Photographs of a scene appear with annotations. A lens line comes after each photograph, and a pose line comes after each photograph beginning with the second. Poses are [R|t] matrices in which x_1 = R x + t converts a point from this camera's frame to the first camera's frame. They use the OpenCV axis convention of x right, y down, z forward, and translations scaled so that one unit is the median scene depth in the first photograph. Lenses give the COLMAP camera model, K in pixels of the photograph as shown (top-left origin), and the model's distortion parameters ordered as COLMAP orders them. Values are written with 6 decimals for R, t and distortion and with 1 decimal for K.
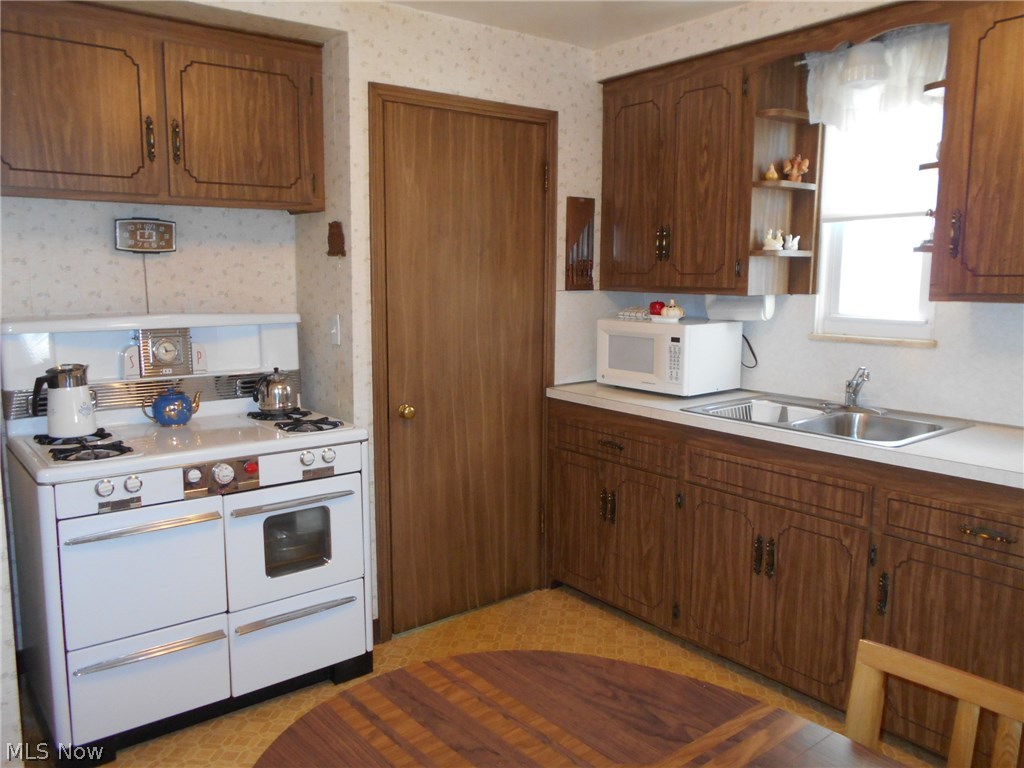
lens RADIAL K [[810.2, 0, 513.5], [0, 810.2, 387.2], [0, 0, 1]] dist [-0.003345, 0.011140]
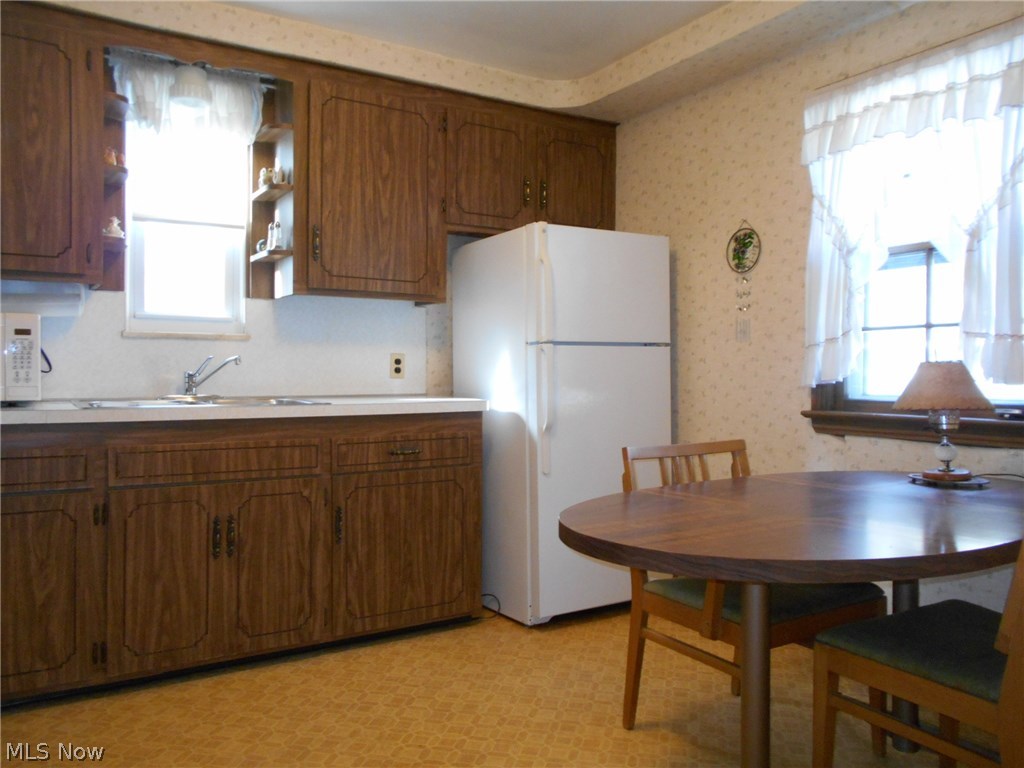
lens RADIAL K [[810.2, 0, 513.2], [0, 810.2, 379.5], [0, 0, 1]] dist [-0.003345, 0.011140]
pose [[0.104504, -0.011091, 0.994463, -0.657378], [0.140326, 0.990098, -0.003704, 0.071709], [-0.984575, 0.139936, 0.105026, 0.524130]]
